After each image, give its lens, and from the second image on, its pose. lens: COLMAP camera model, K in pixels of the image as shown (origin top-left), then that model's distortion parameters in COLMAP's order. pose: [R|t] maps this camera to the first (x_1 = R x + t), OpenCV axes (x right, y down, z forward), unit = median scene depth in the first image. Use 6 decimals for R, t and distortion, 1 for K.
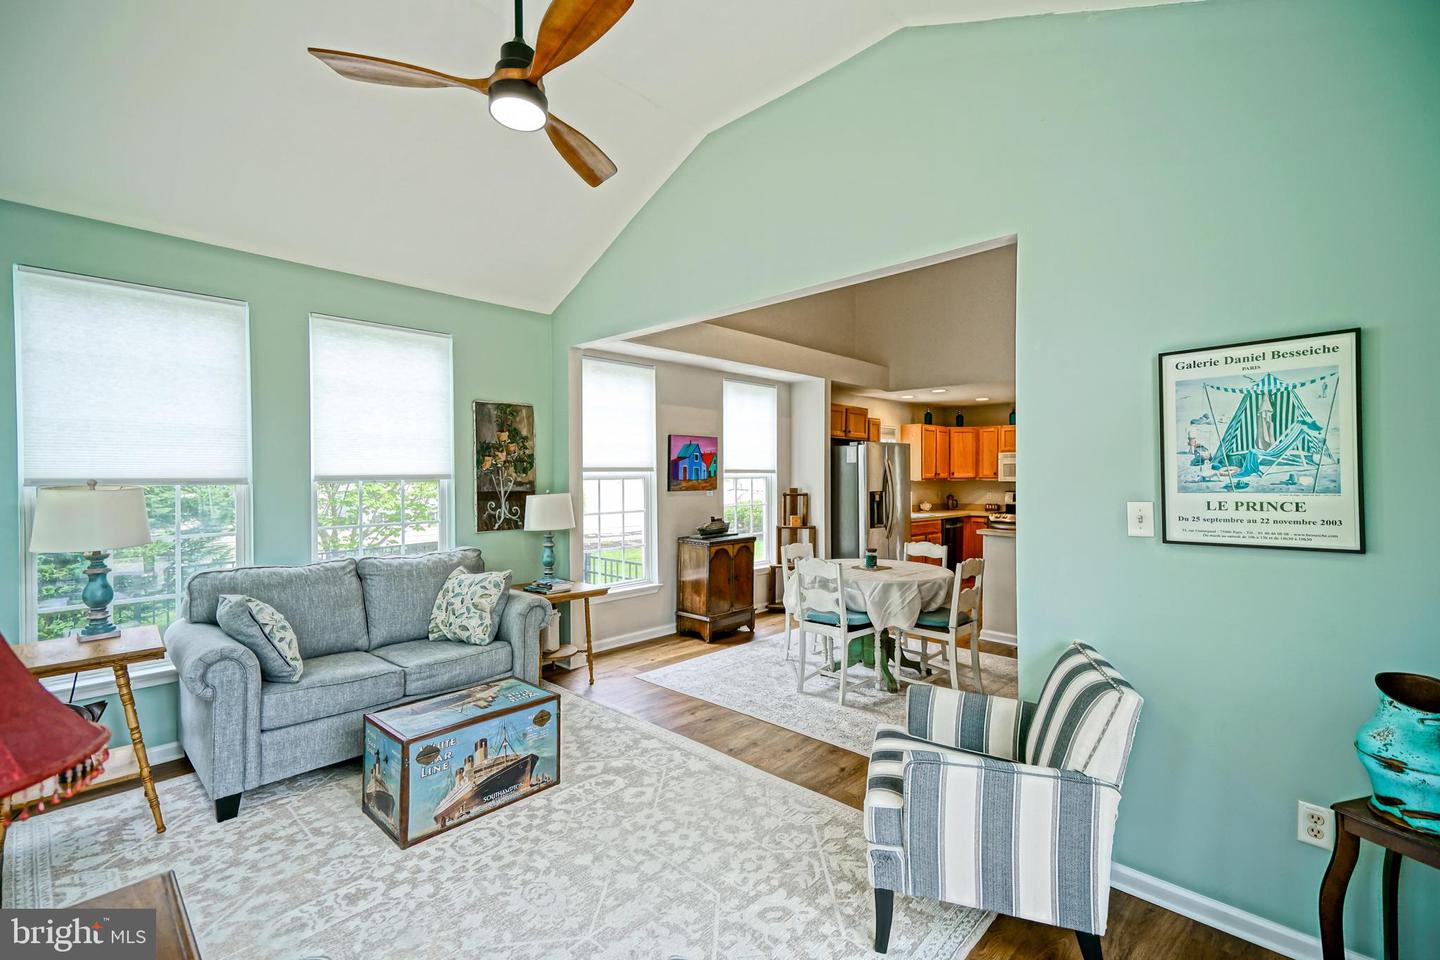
lens RADIAL K [[651.4, 0, 713.1], [0, 651.4, 473.6], [0, 0, 1]] dist [0.037116, -0.000498]
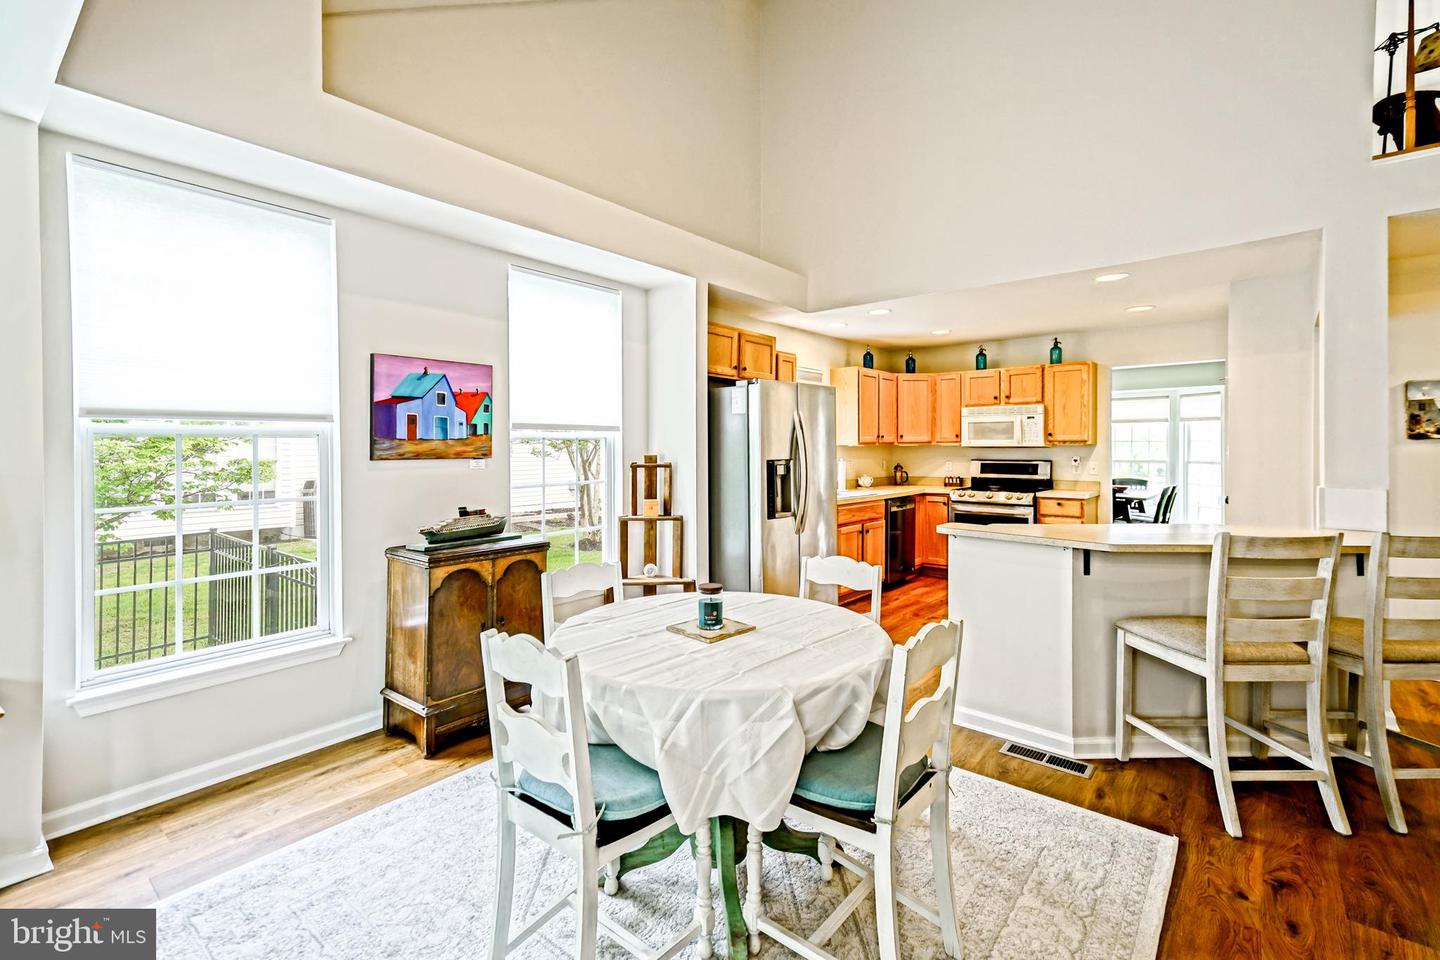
lens RADIAL K [[645.3, 0, 712.5], [0, 645.3, 450.1], [0, 0, 1]] dist [0.053193, 0.000040]
pose [[0.998196, -0.003723, 0.059924, 0.148004], [0.003377, 0.999977, 0.005875, 0.013971], [-0.059945, -0.005662, 0.998186, 0.381596]]
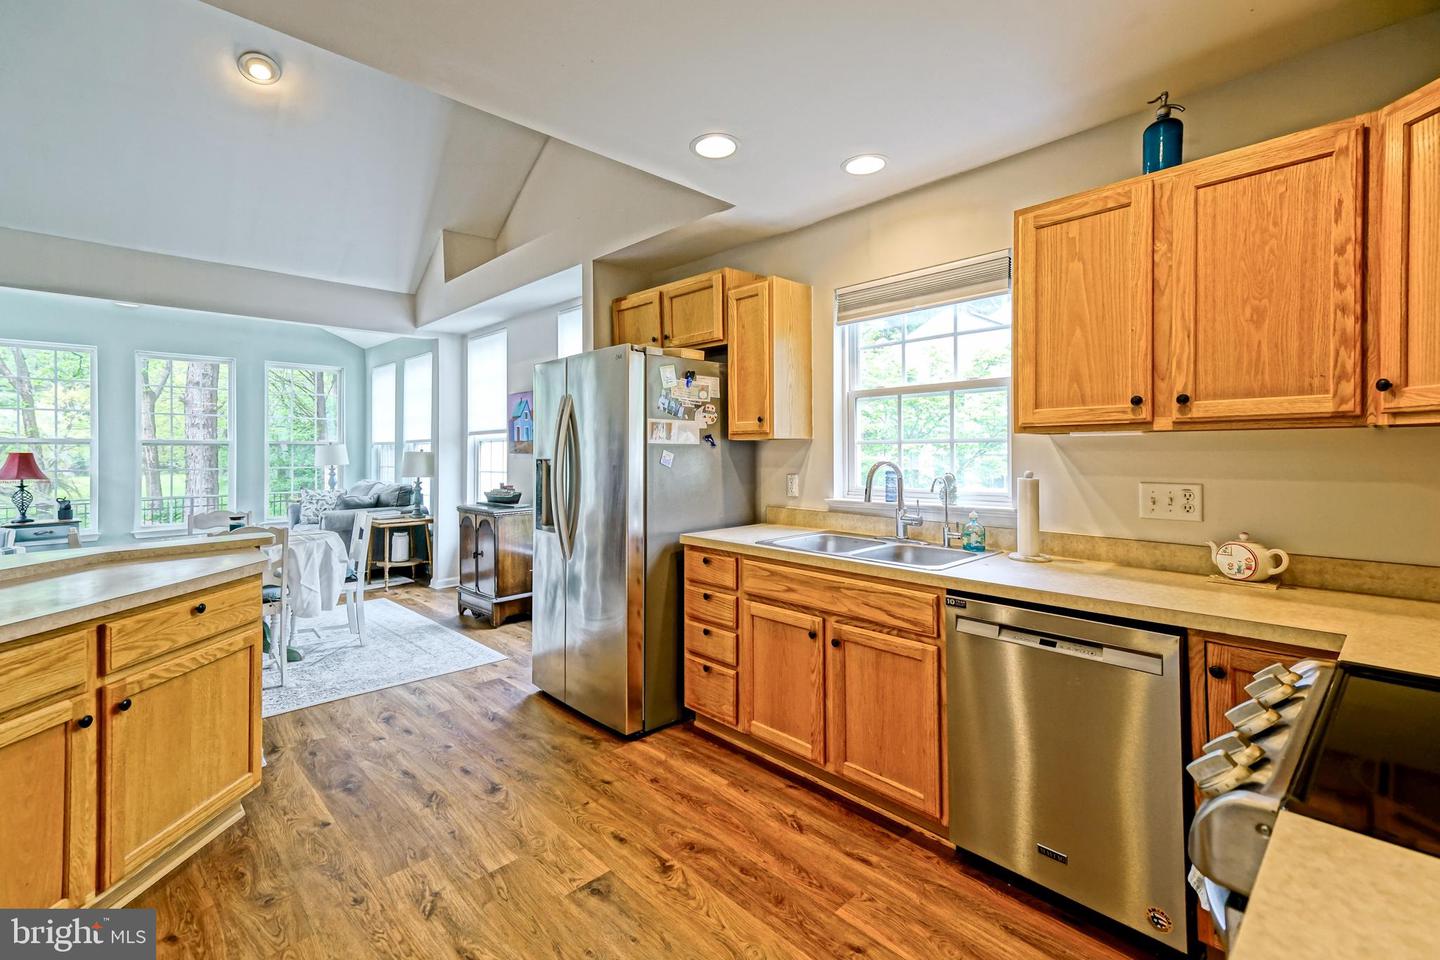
lens RADIAL K [[648.1, 0, 709.2], [0, 648.1, 441.6], [0, 0, 1]] dist [0.039320, 0.000001]
pose [[-0.058320, -0.010854, -0.998239, 0.728452], [0.003084, 0.999934, -0.011053, 0.019946], [0.998293, -0.003723, -0.058282, 1.128164]]
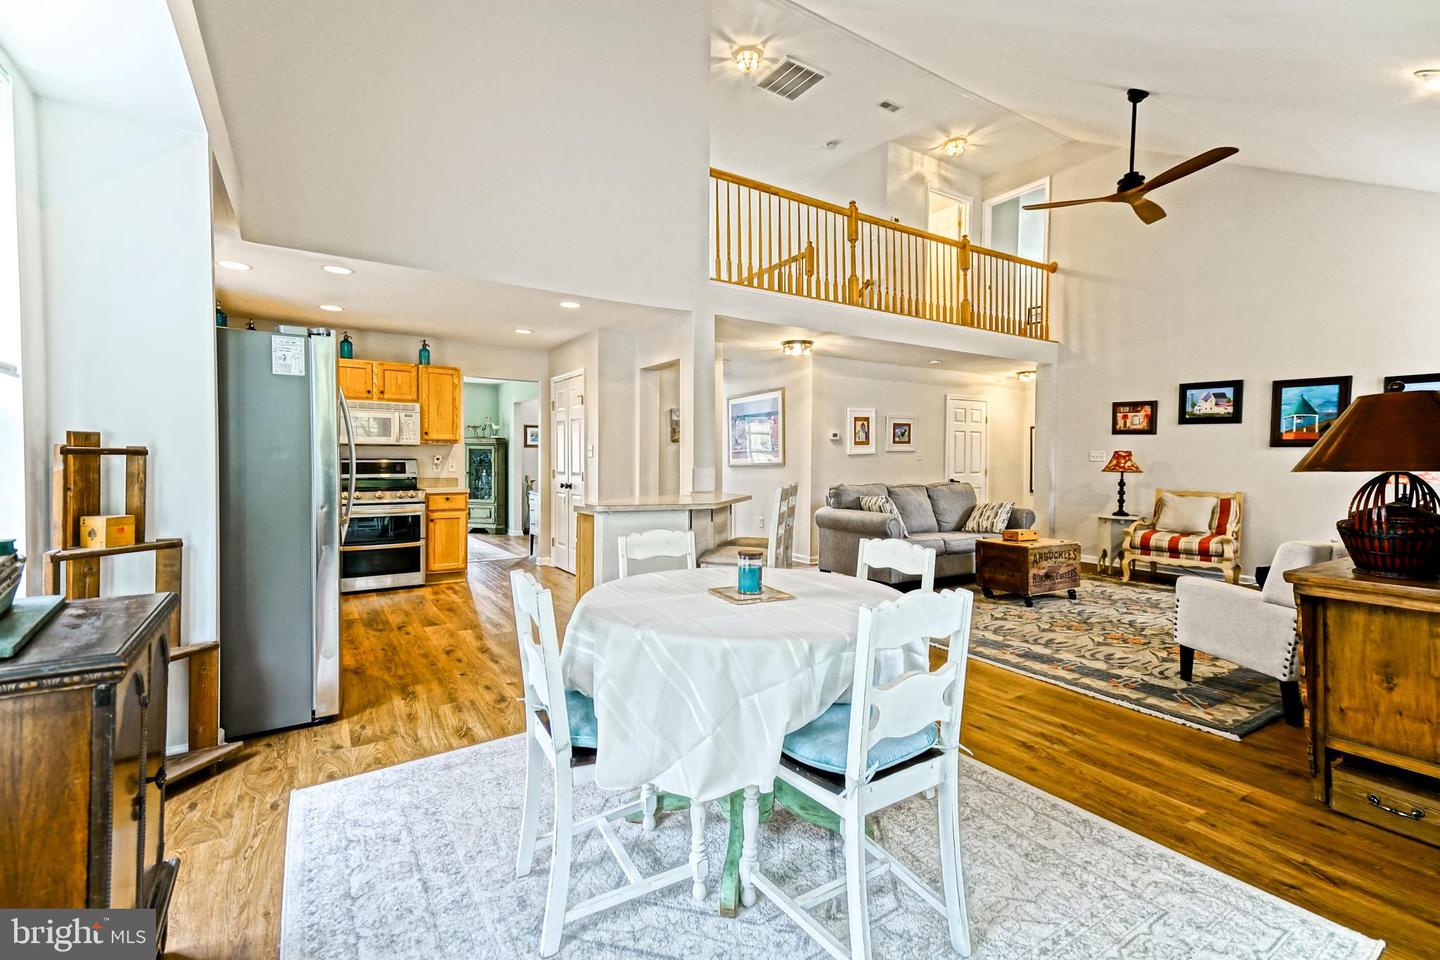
lens RADIAL K [[646.6, 0, 720.4], [0, 646.6, 476.3], [0, 0, 1]] dist [0.028240, -0.000018]
pose [[0.243191, -0.023065, 0.969704, -0.126906], [-0.003749, 0.999687, 0.024718, 0.035870], [-0.969971, -0.009647, 0.243028, 0.614807]]
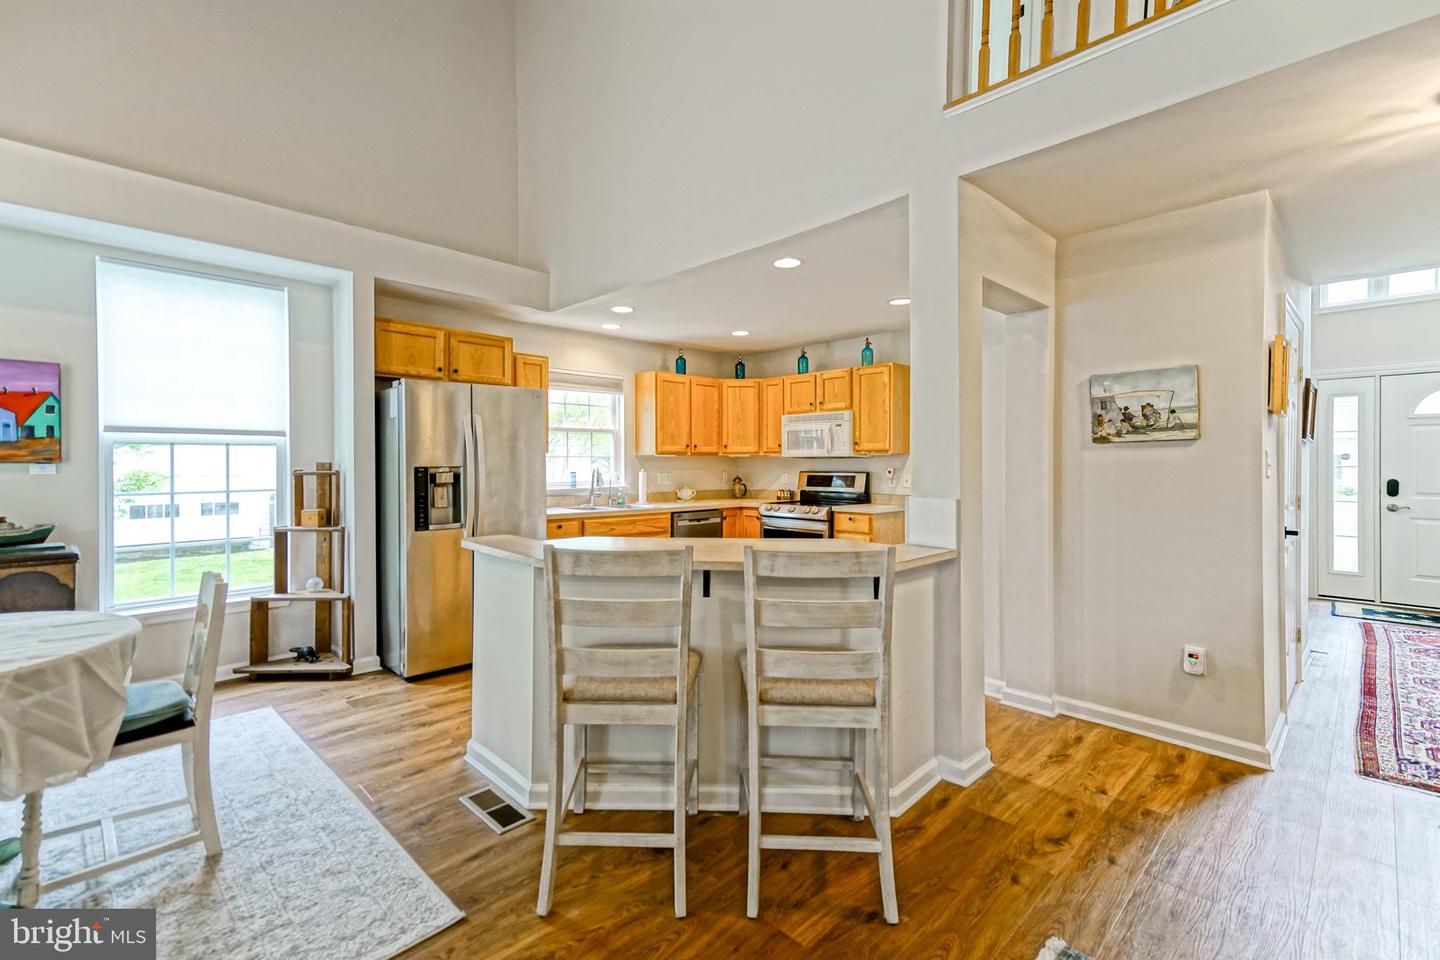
lens RADIAL K [[641.7, 0, 698.1], [0, 641.7, 466.0], [0, 0, 1]] dist [0.039134, -0.000203]
pose [[0.999021, -0.001635, -0.044218, 0.495355], [0.001813, 0.999990, 0.003981, 0.024079], [0.044211, -0.004057, 0.999014, 0.434277]]
